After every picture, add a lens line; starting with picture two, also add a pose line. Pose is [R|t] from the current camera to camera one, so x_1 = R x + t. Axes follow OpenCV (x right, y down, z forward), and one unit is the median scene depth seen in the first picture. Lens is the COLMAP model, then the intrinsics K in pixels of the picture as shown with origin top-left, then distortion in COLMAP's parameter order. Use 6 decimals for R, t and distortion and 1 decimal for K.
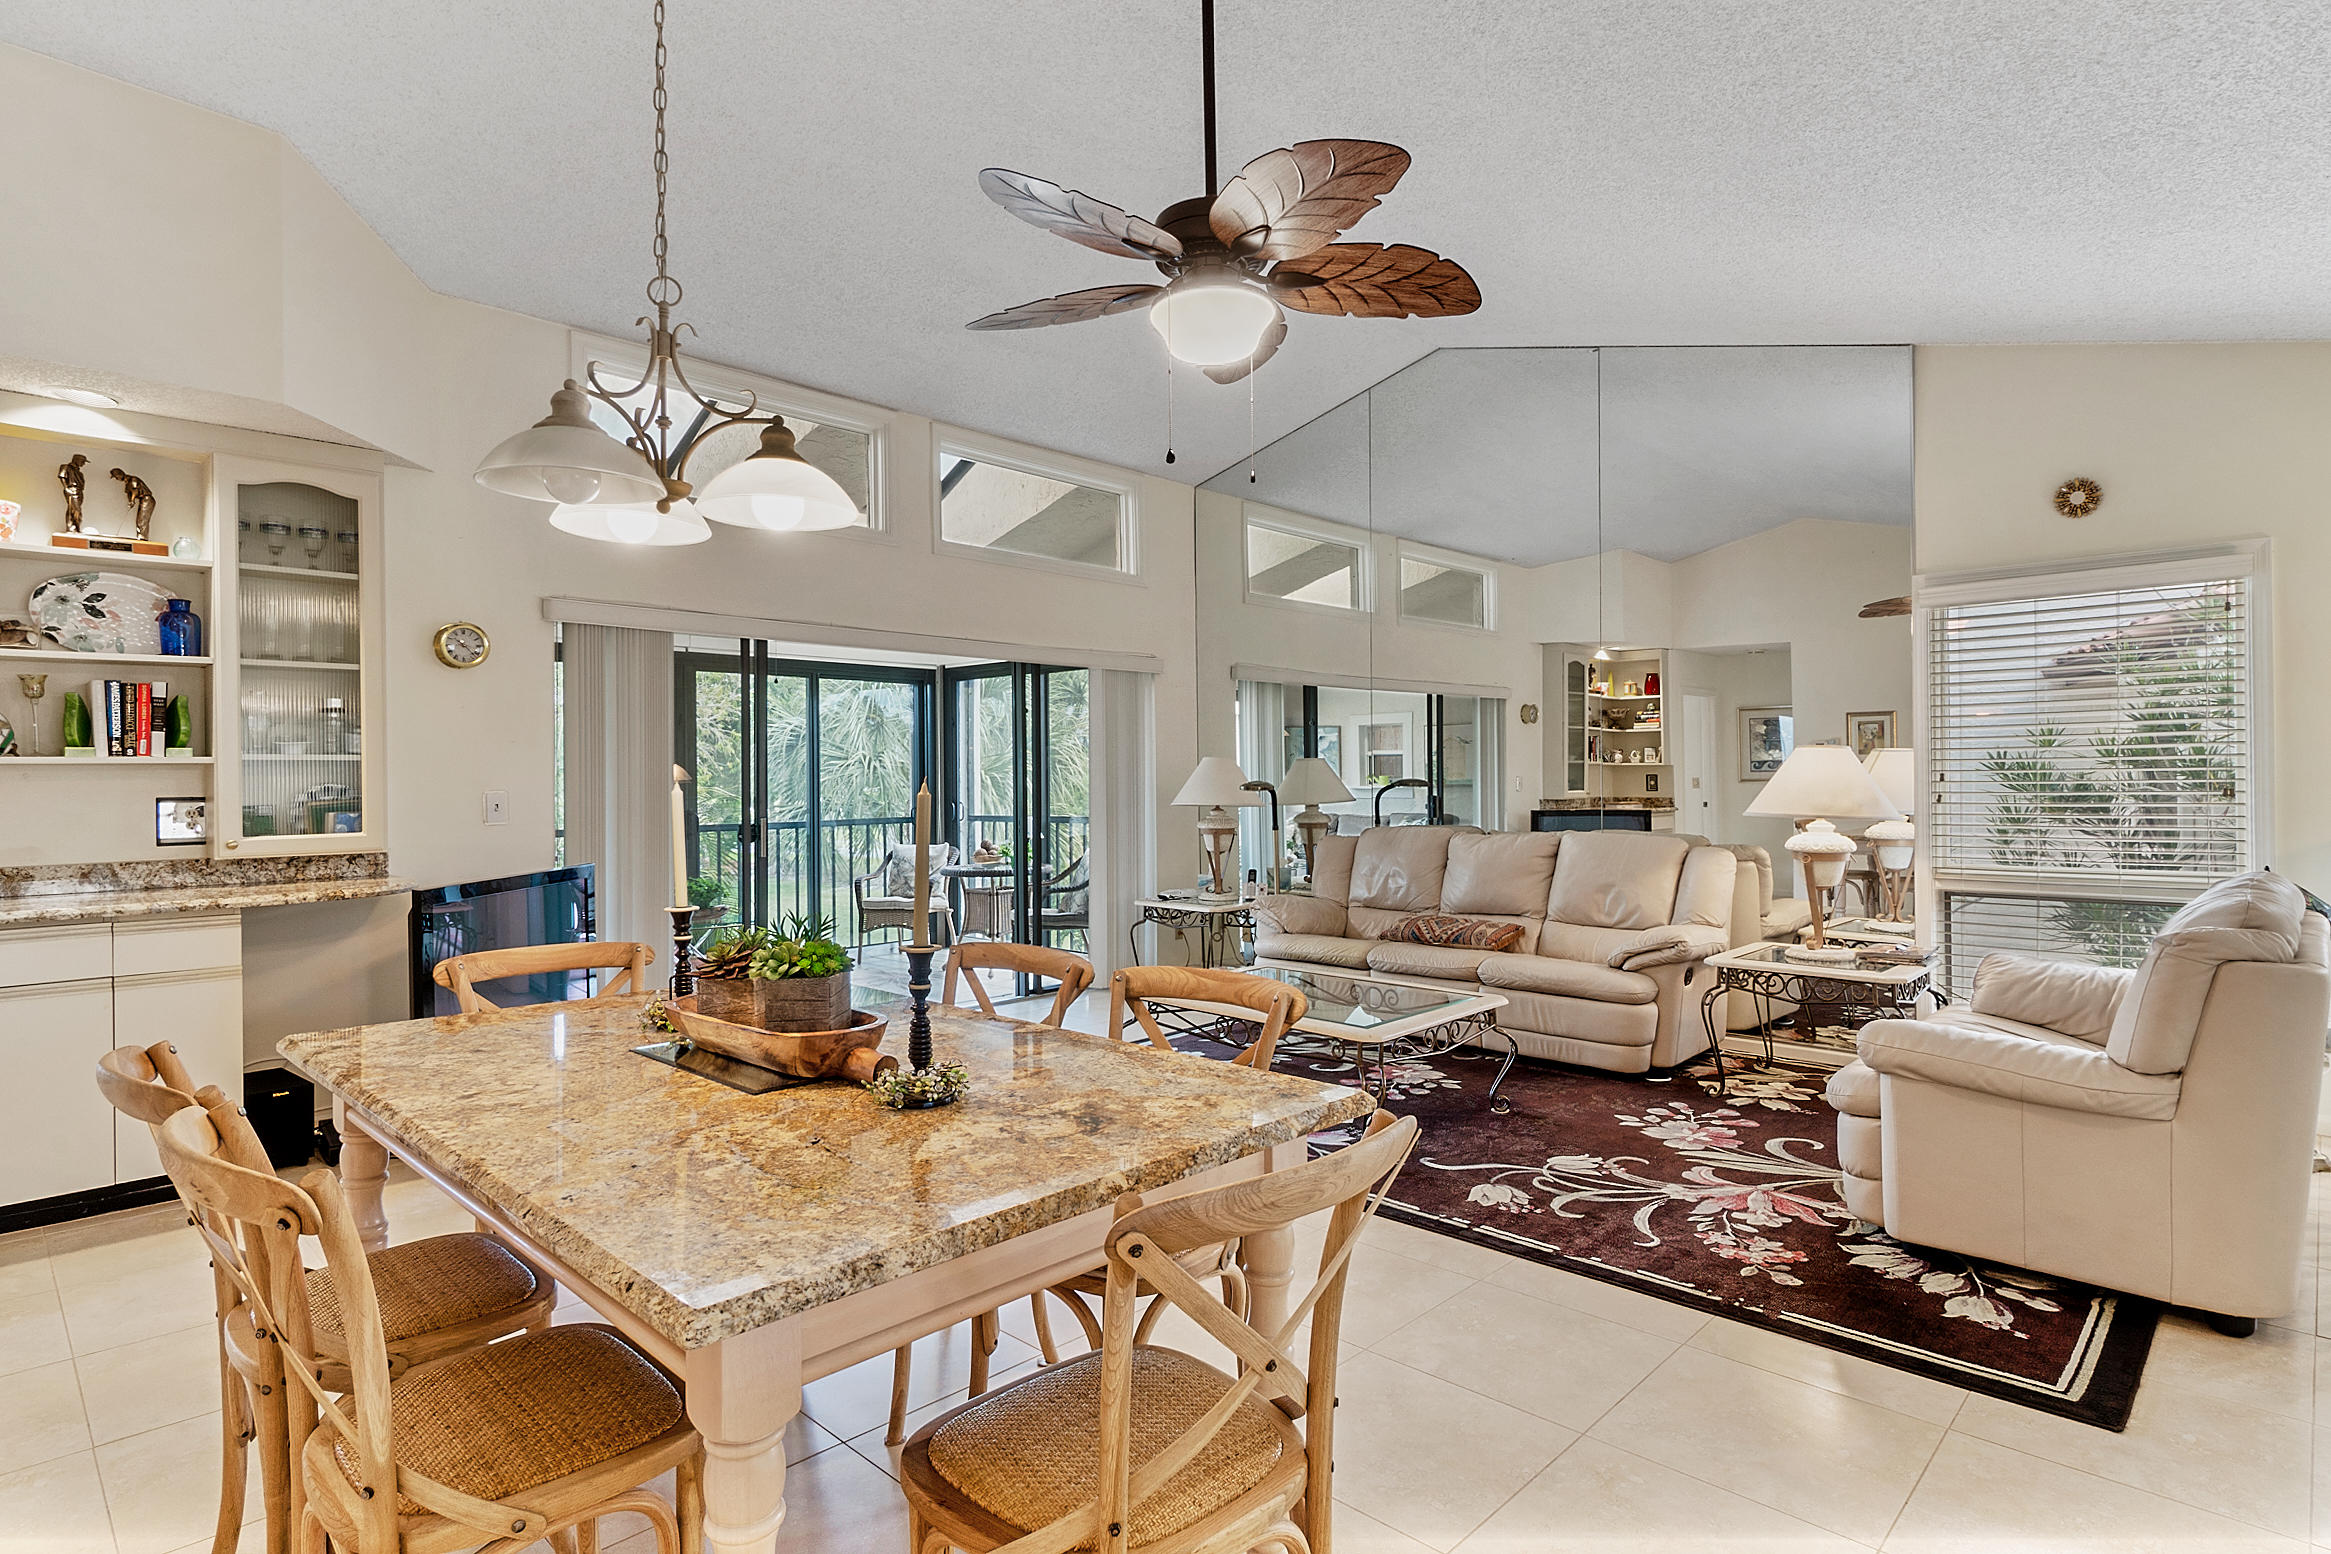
lens RADIAL K [[1208.8, 0, 1169.9], [0, 1208.8, 778.2], [0, 0, 1]] dist [-0.007556, -0.000742]
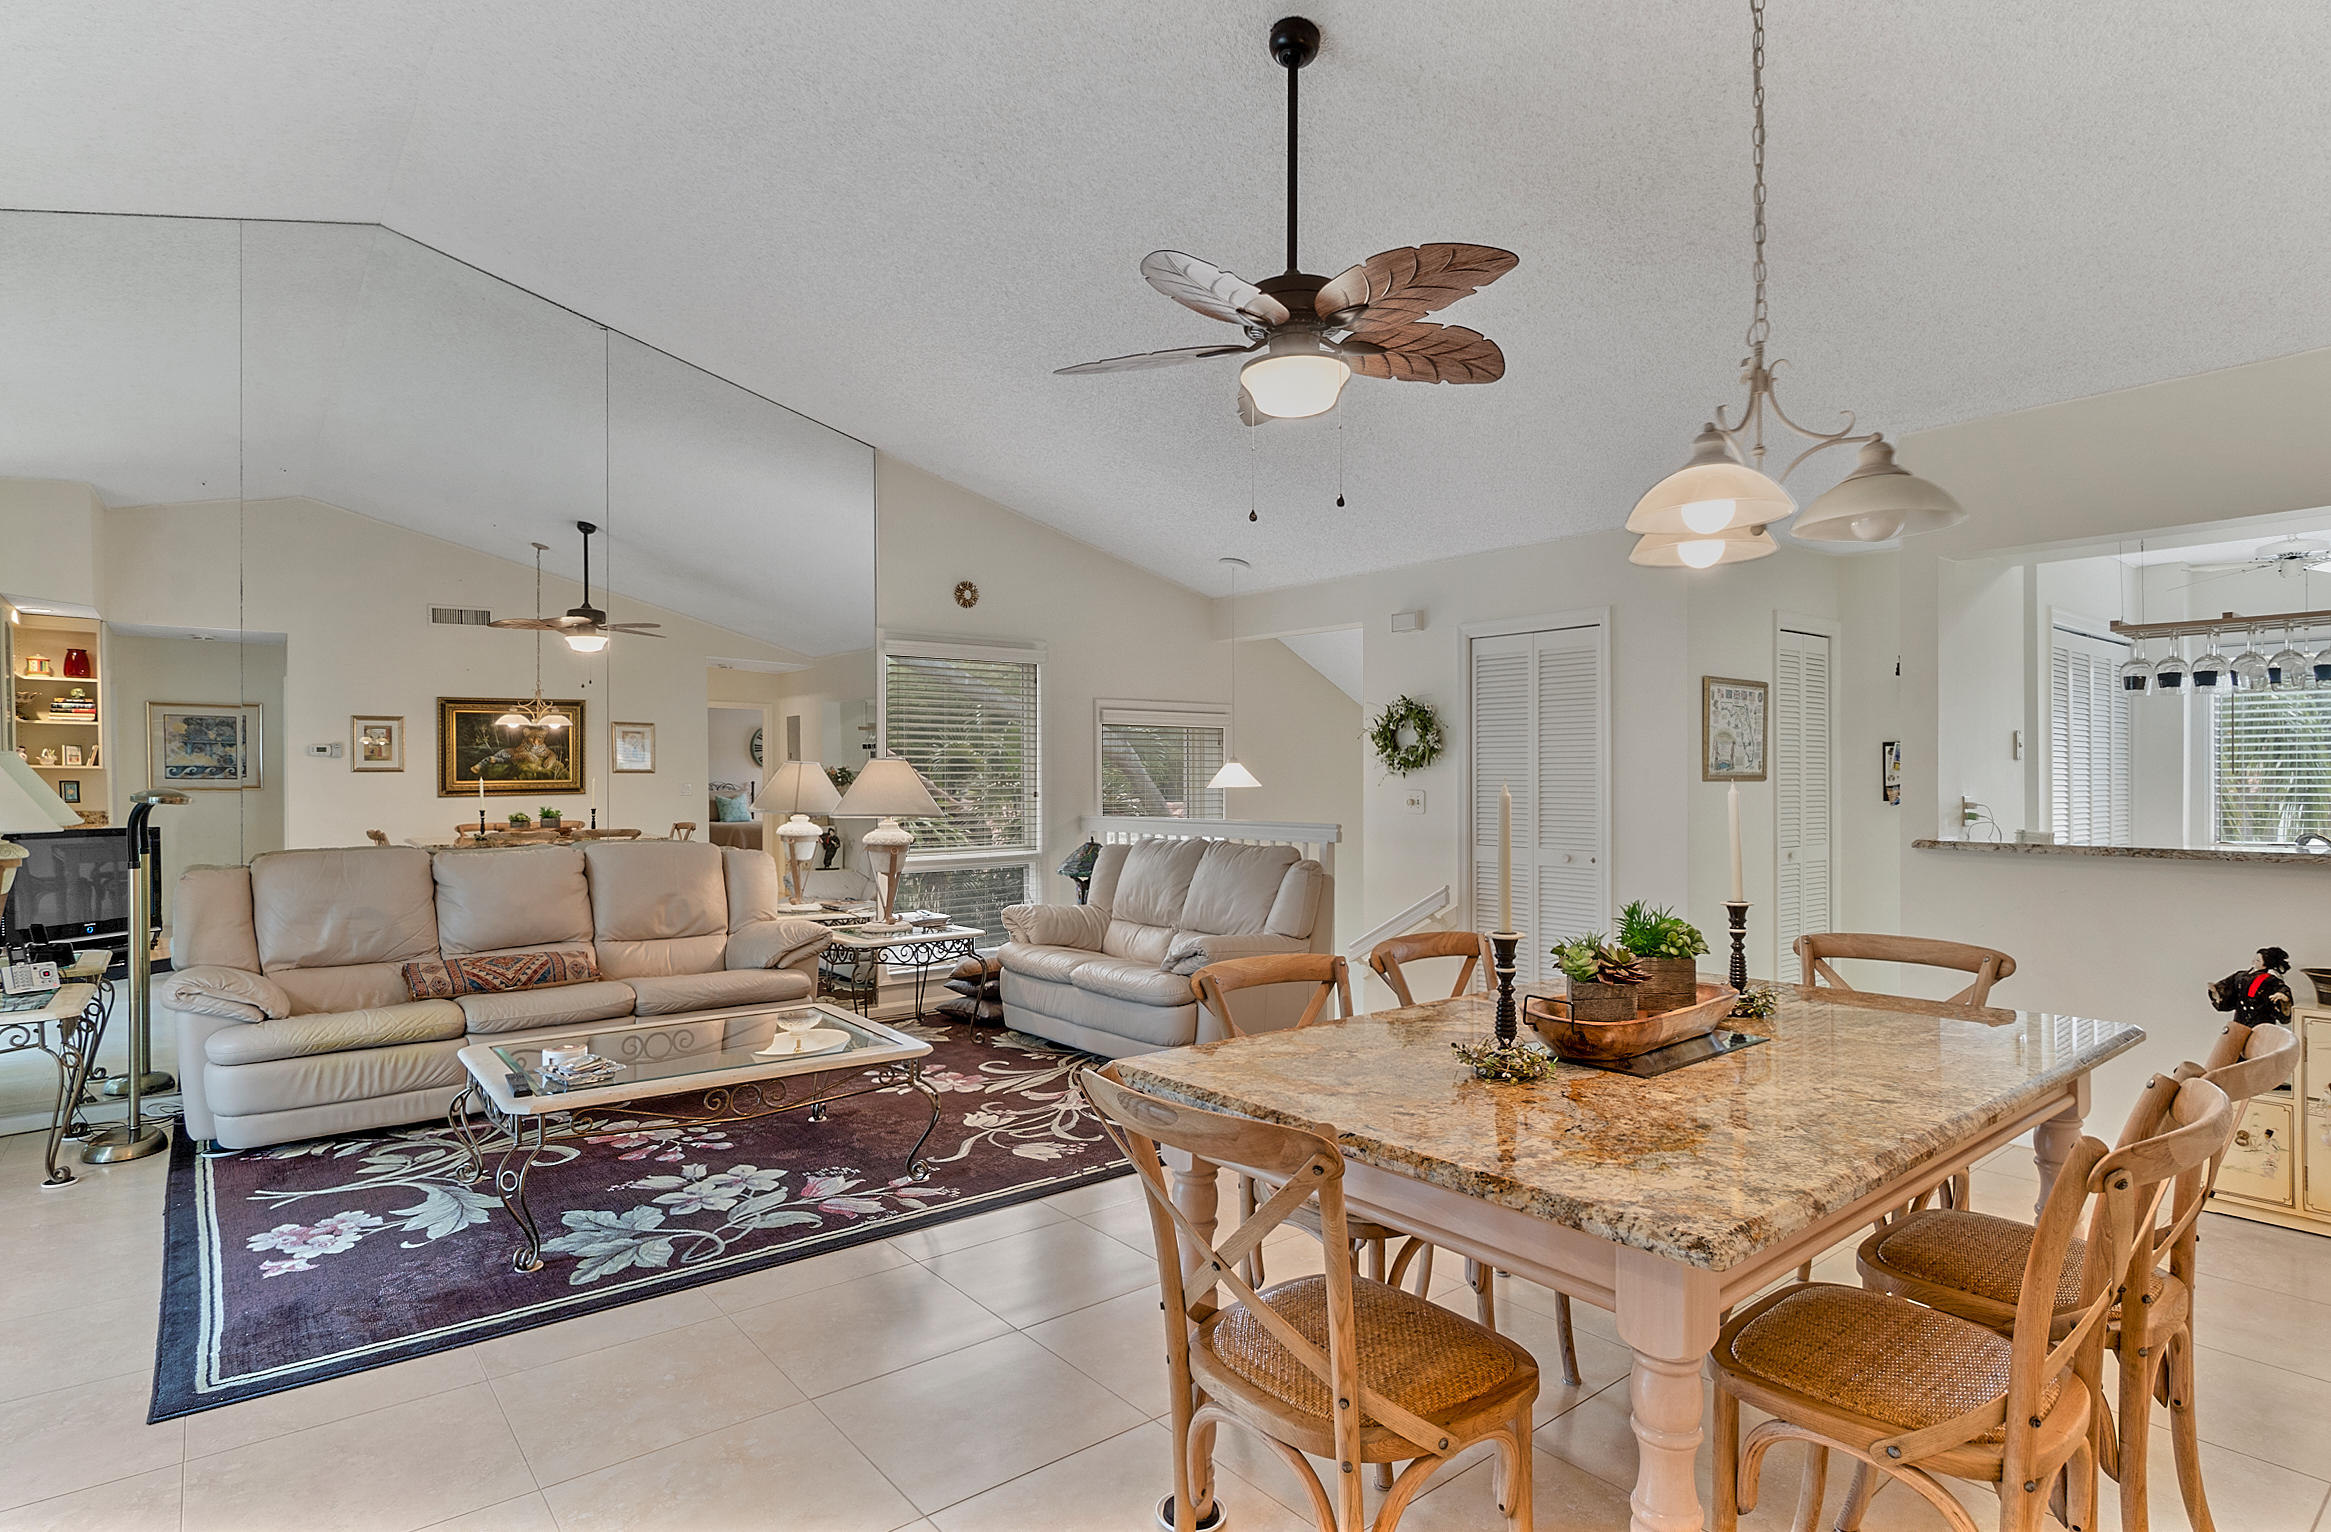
lens RADIAL K [[1187.8, 0, 1150.8], [0, 1187.8, 773.7], [0, 0, 1]] dist [0.003216, 0.000120]
pose [[0.130480, 0.013005, 0.991366, -0.737777], [0.000194, 0.999914, -0.013143, 0.005114], [-0.991451, 0.001907, 0.130466, 0.668932]]
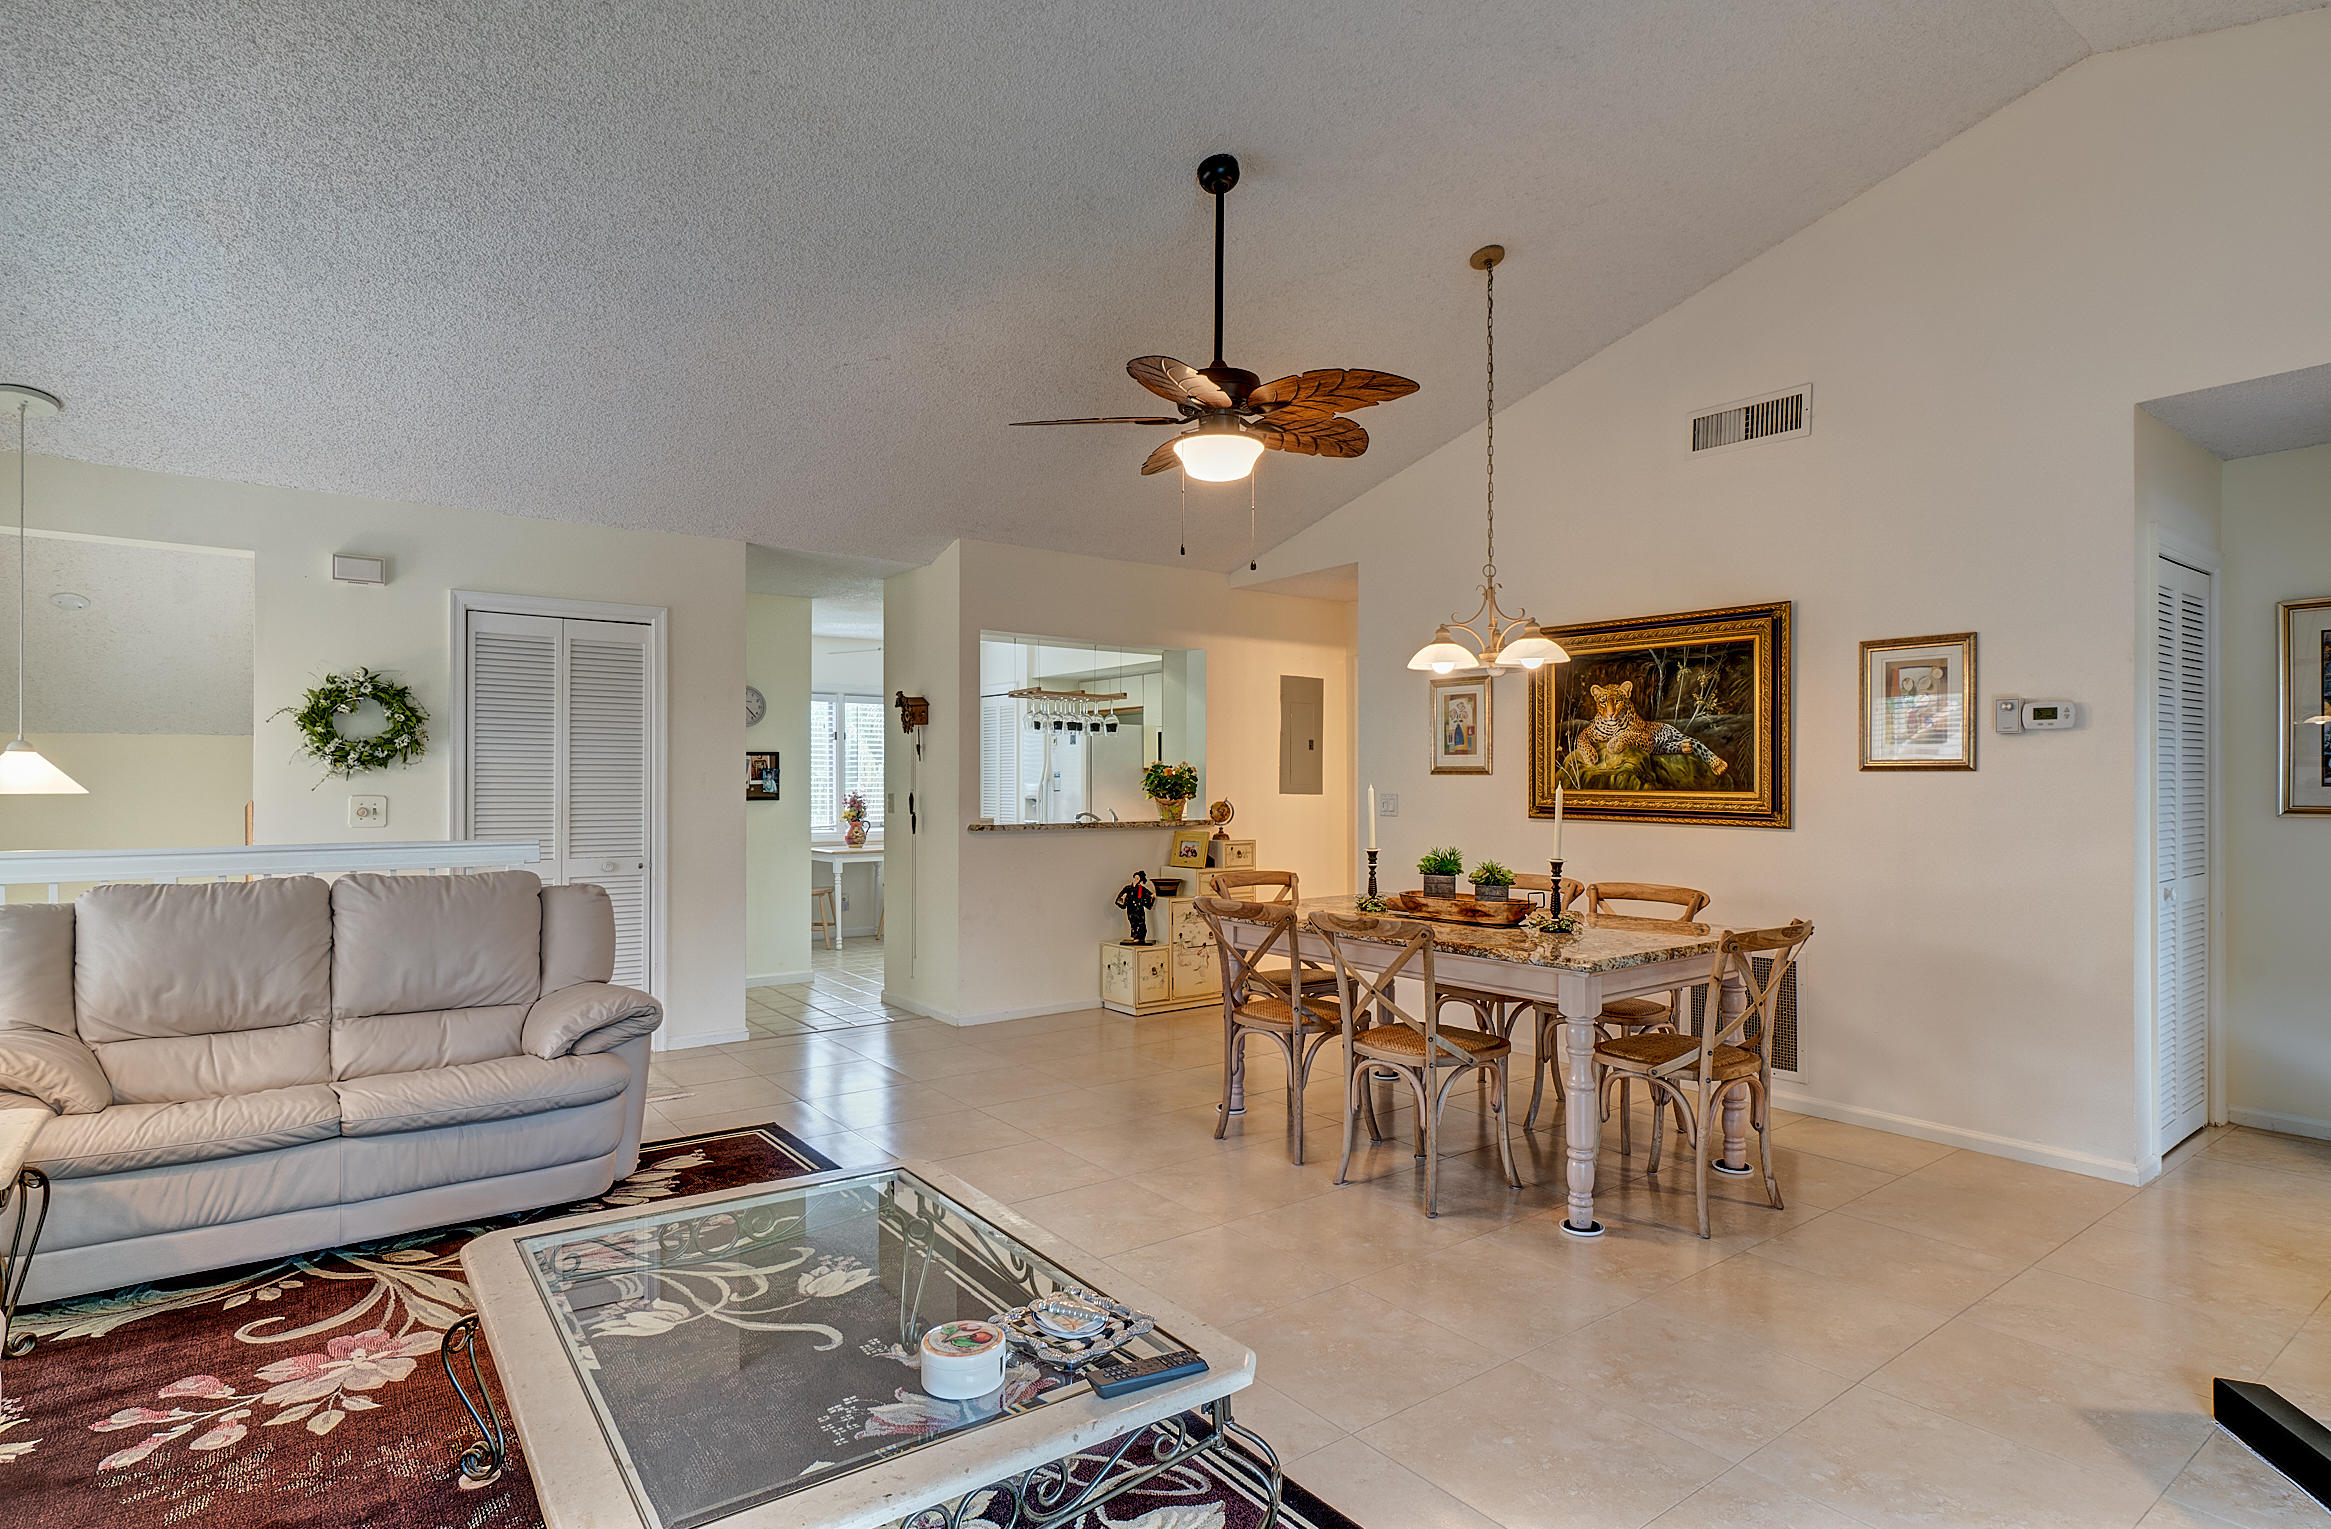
lens RADIAL K [[1187.8, 0, 1169.2], [0, 1187.8, 782.1], [0, 0, 1]] dist [0.003216, 0.000120]
pose [[-0.987039, 0.007402, 0.160309, -0.084837], [0.006934, 0.999970, -0.003474, 0.002126], [-0.160329, -0.002317, -0.987061, 1.588890]]
